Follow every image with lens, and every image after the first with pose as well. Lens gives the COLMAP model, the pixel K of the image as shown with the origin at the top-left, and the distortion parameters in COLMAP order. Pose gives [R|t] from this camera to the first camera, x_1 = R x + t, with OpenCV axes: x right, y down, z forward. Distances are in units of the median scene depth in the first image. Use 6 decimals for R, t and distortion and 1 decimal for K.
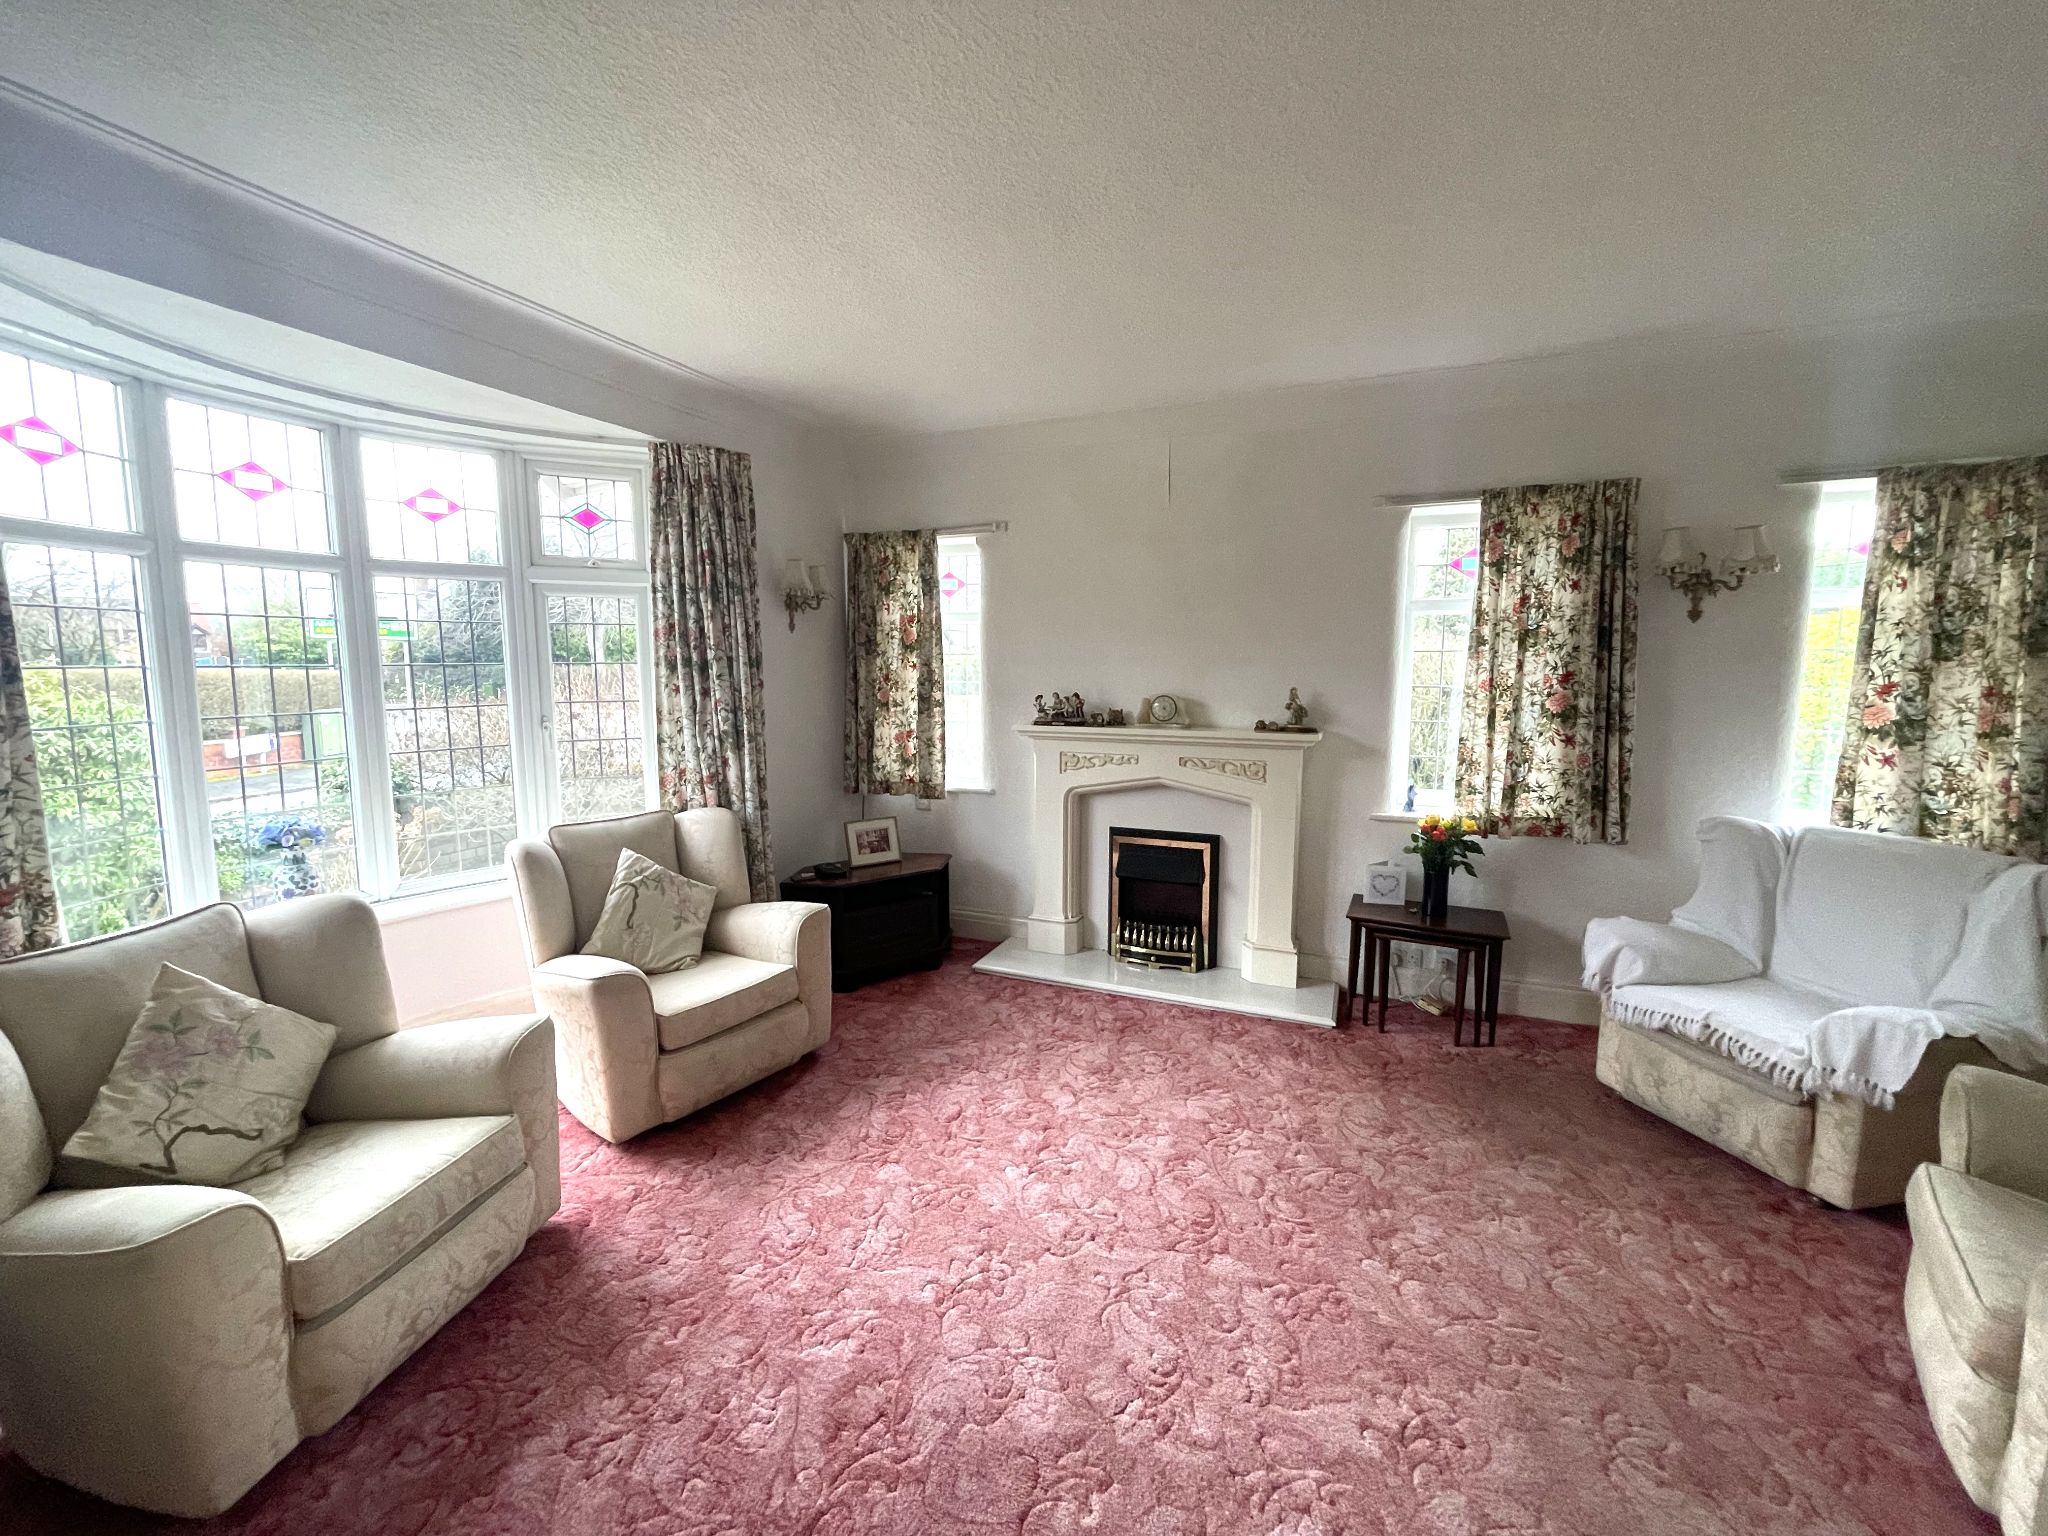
lens RADIAL K [[823.0, 0, 1022.1], [0, 823.0, 750.7], [0, 0, 1]] dist [-0.003844, -0.000035]
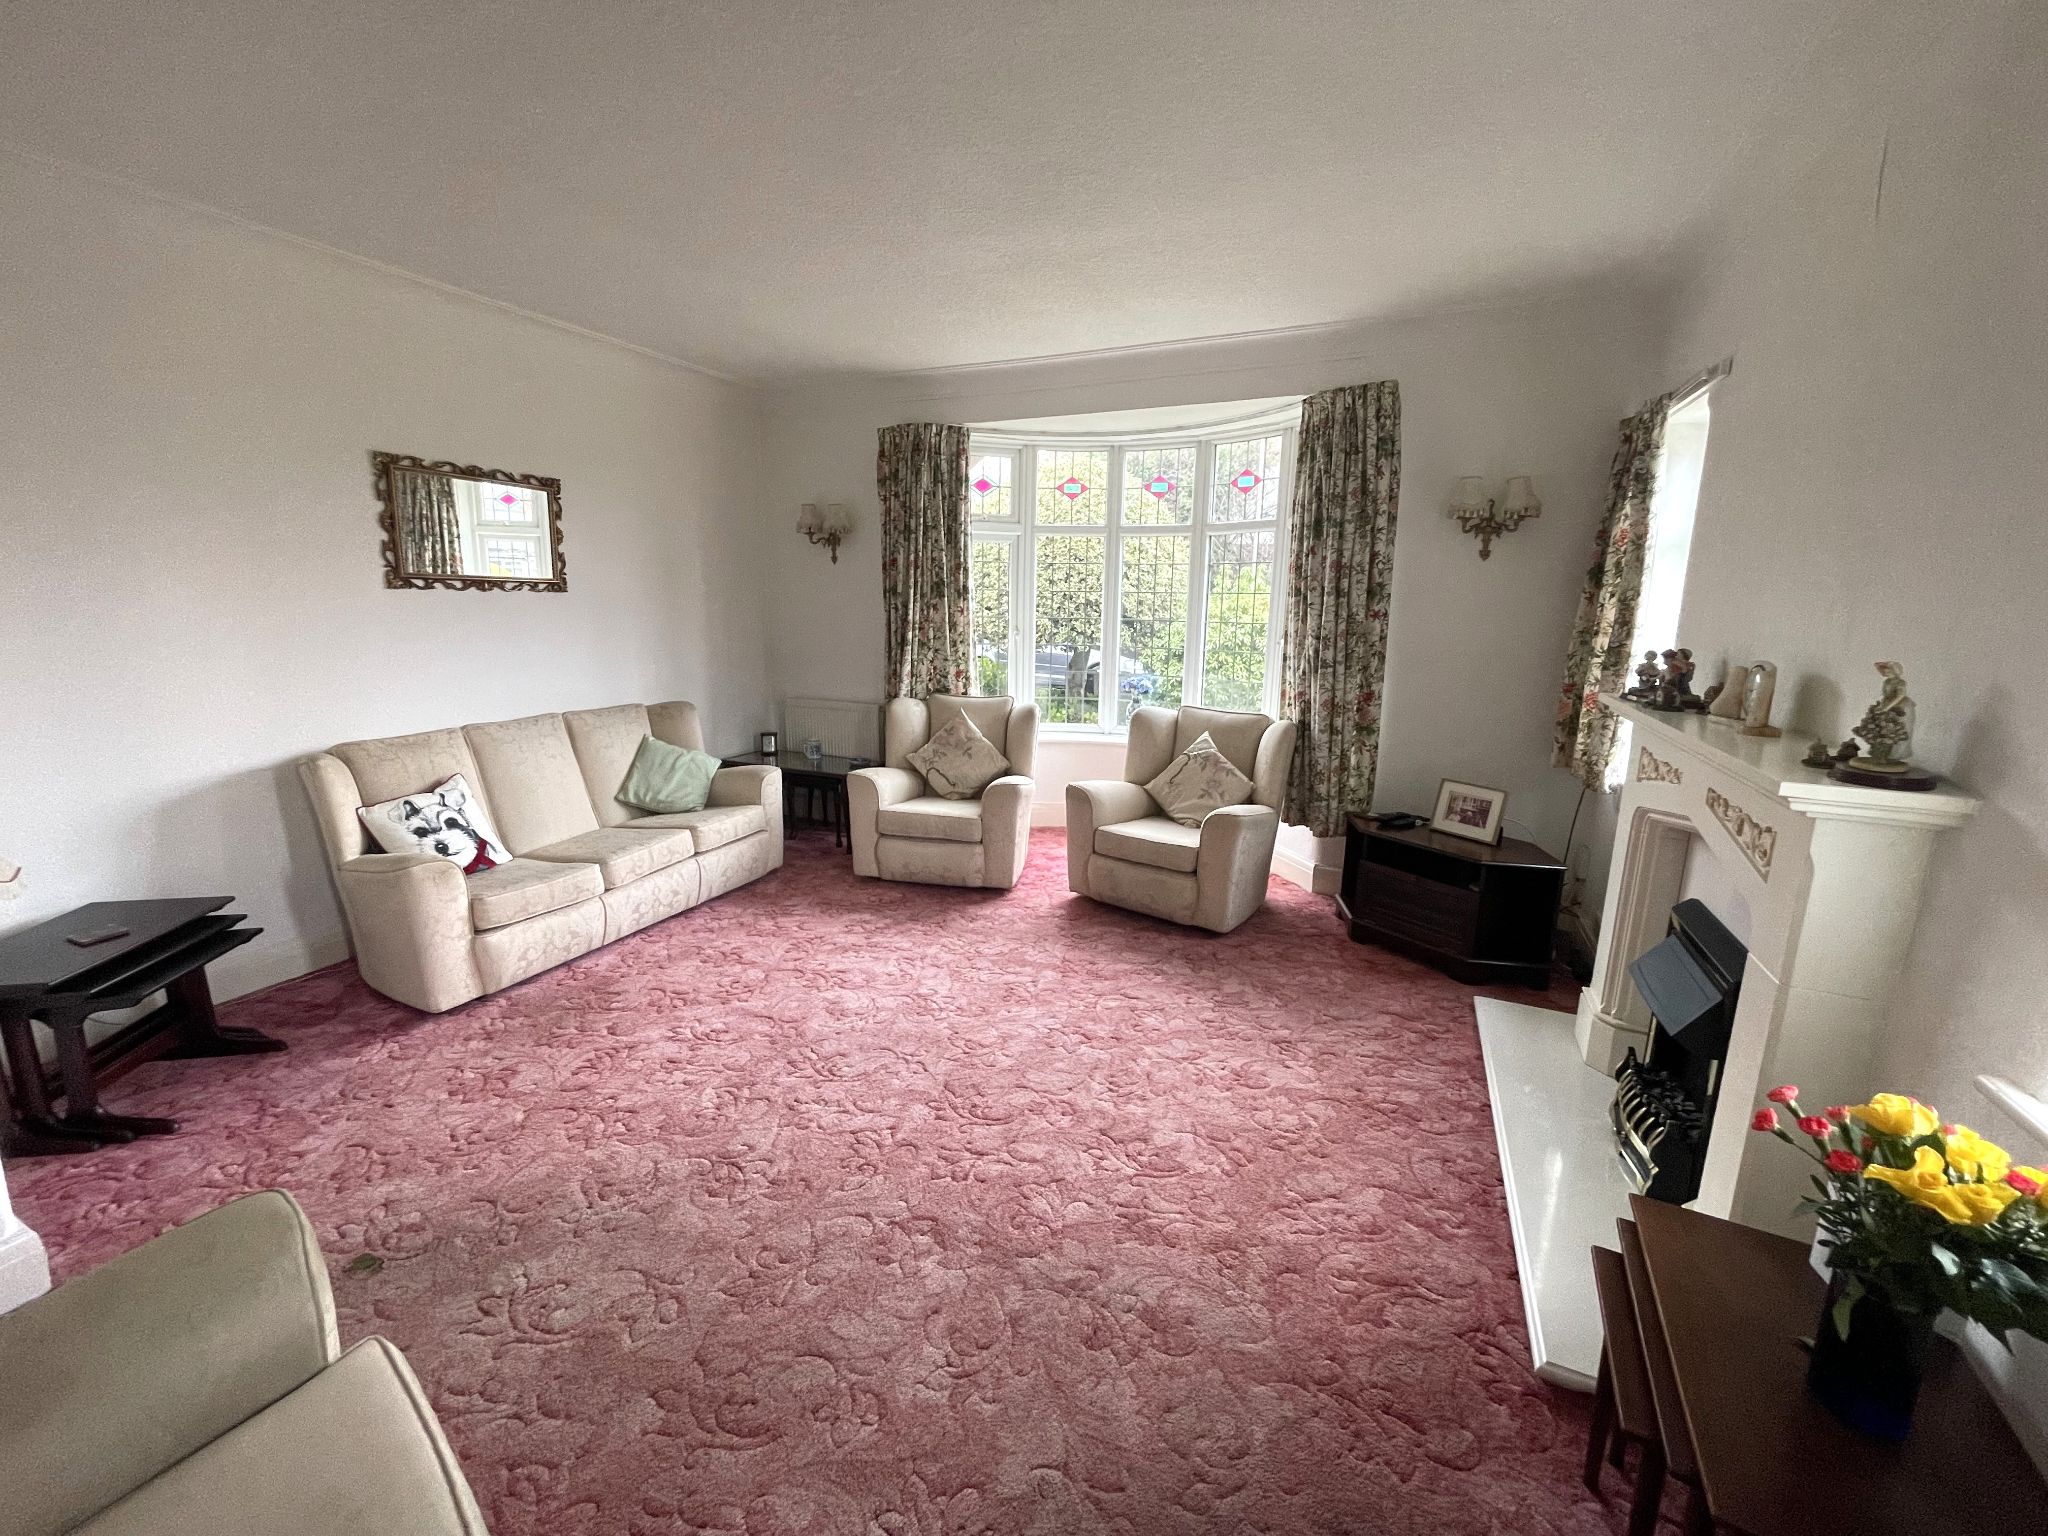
lens RADIAL K [[823.0, 0, 1022.1], [0, 823.0, 750.7], [0, 0, 1]] dist [-0.003844, -0.000035]
pose [[-0.031656, 0.189728, -0.981326, 0.779546], [-0.123724, 0.973523, 0.192210, -0.065277], [0.991812, 0.127498, -0.007344, 0.662342]]
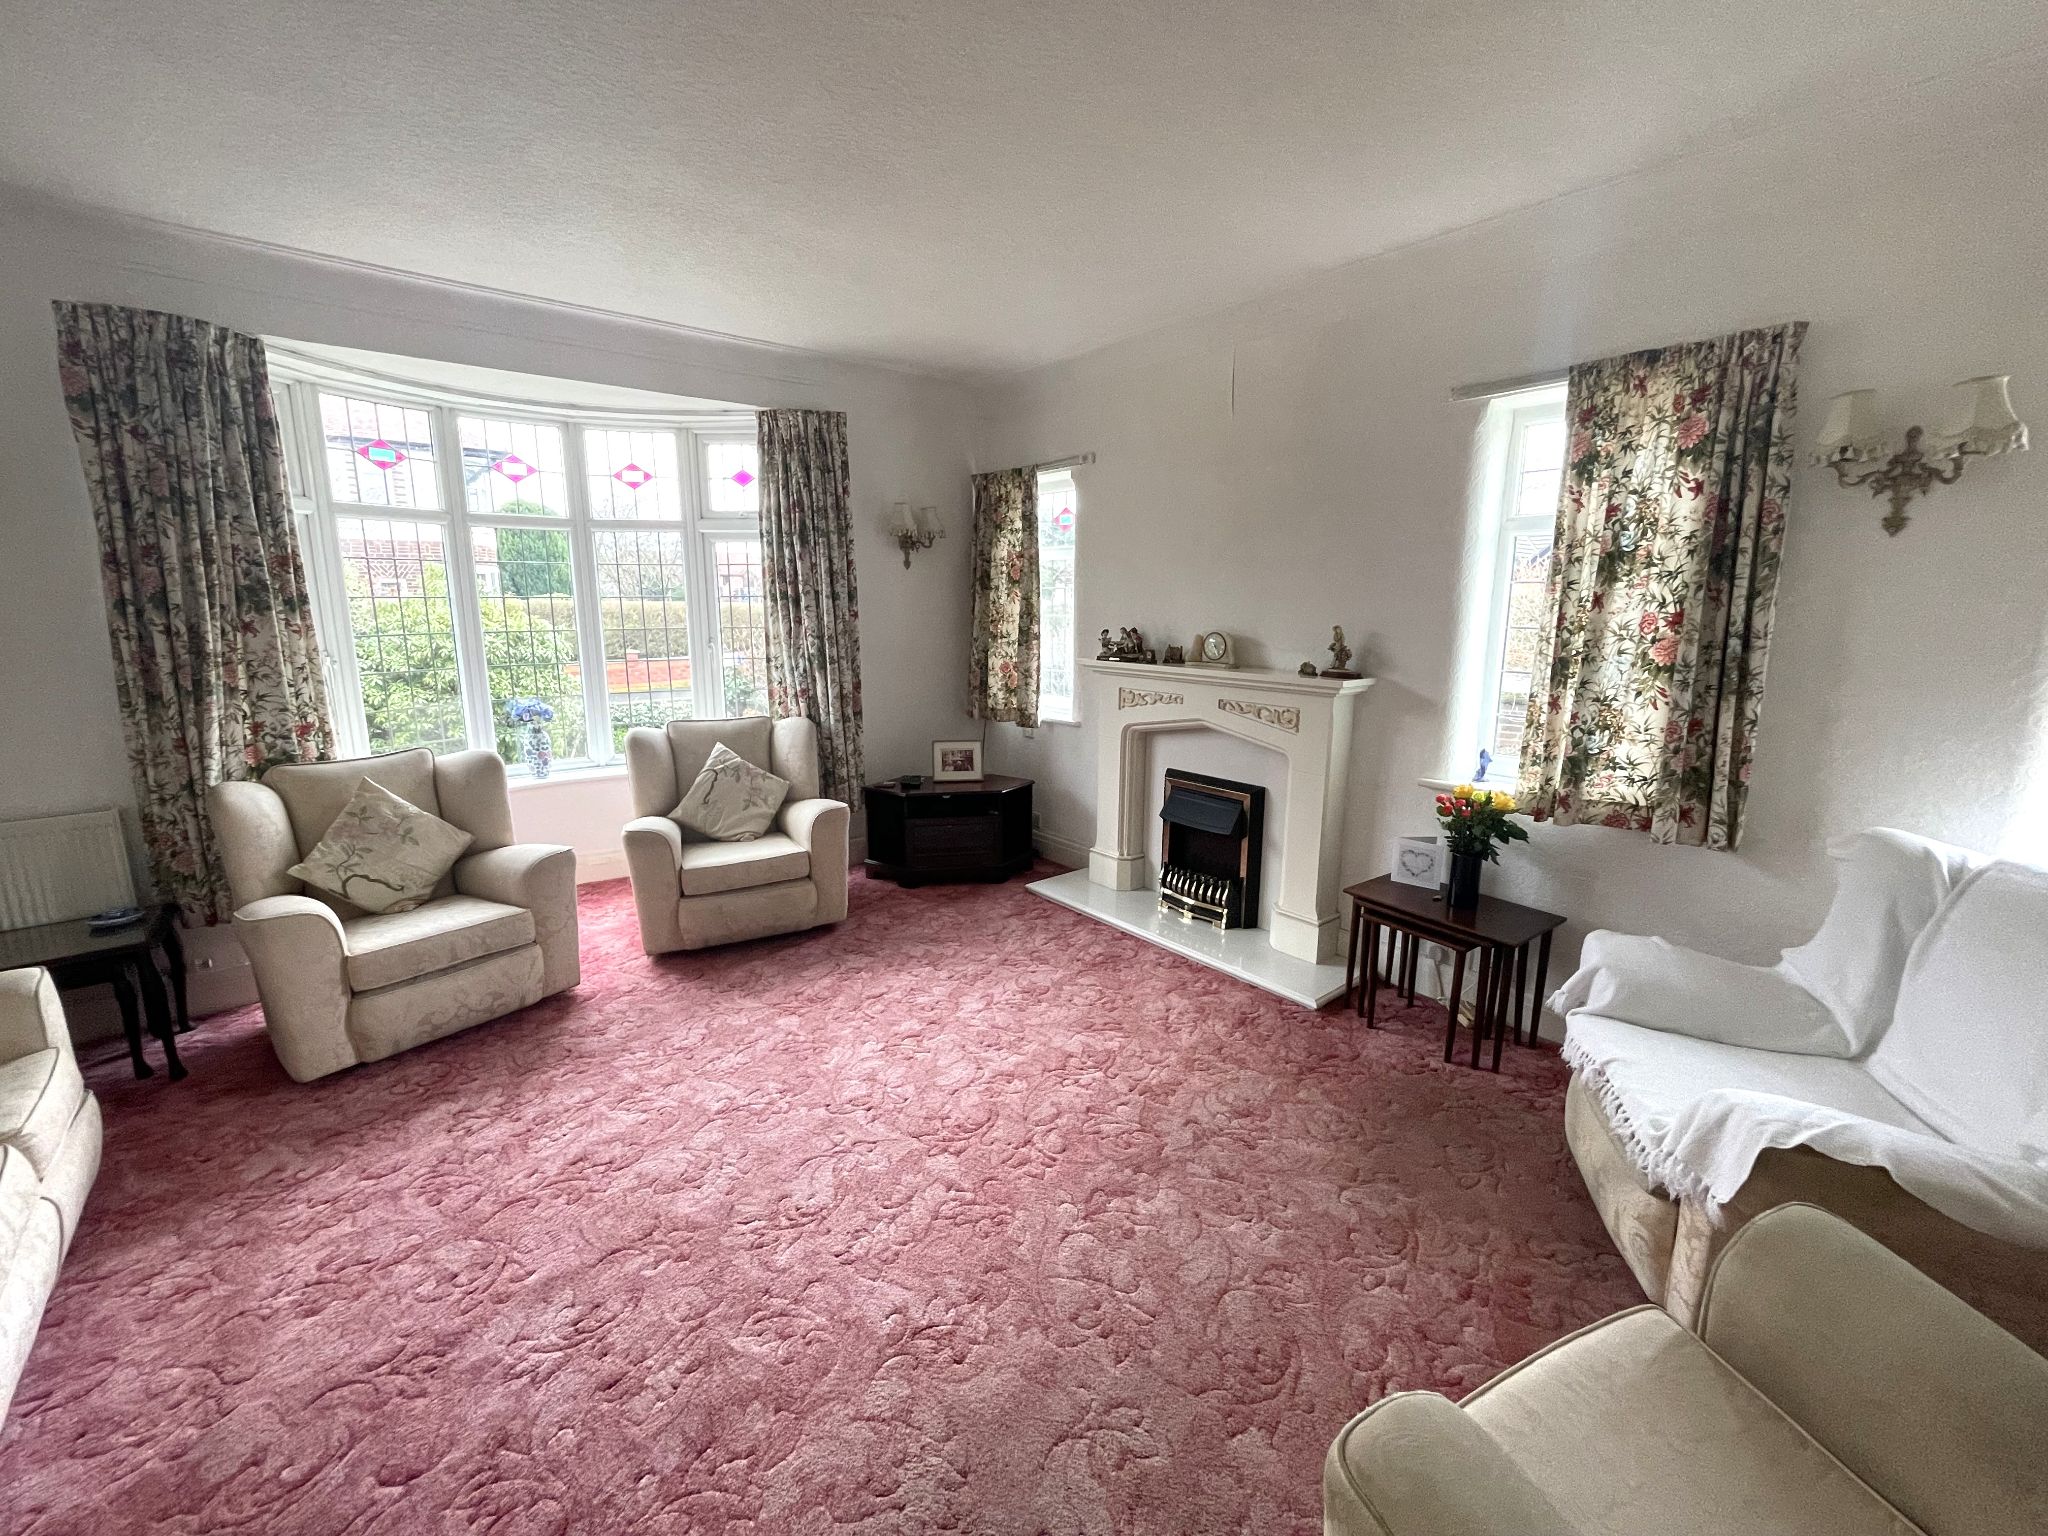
lens RADIAL K [[823.0, 0, 1022.1], [0, 823.0, 750.7], [0, 0, 1]] dist [-0.003844, -0.000035]
pose [[0.887565, 0.086315, -0.452525, 0.474777], [-0.052349, 0.994825, 0.087078, -0.004124], [0.457699, -0.053598, 0.887490, 0.076472]]
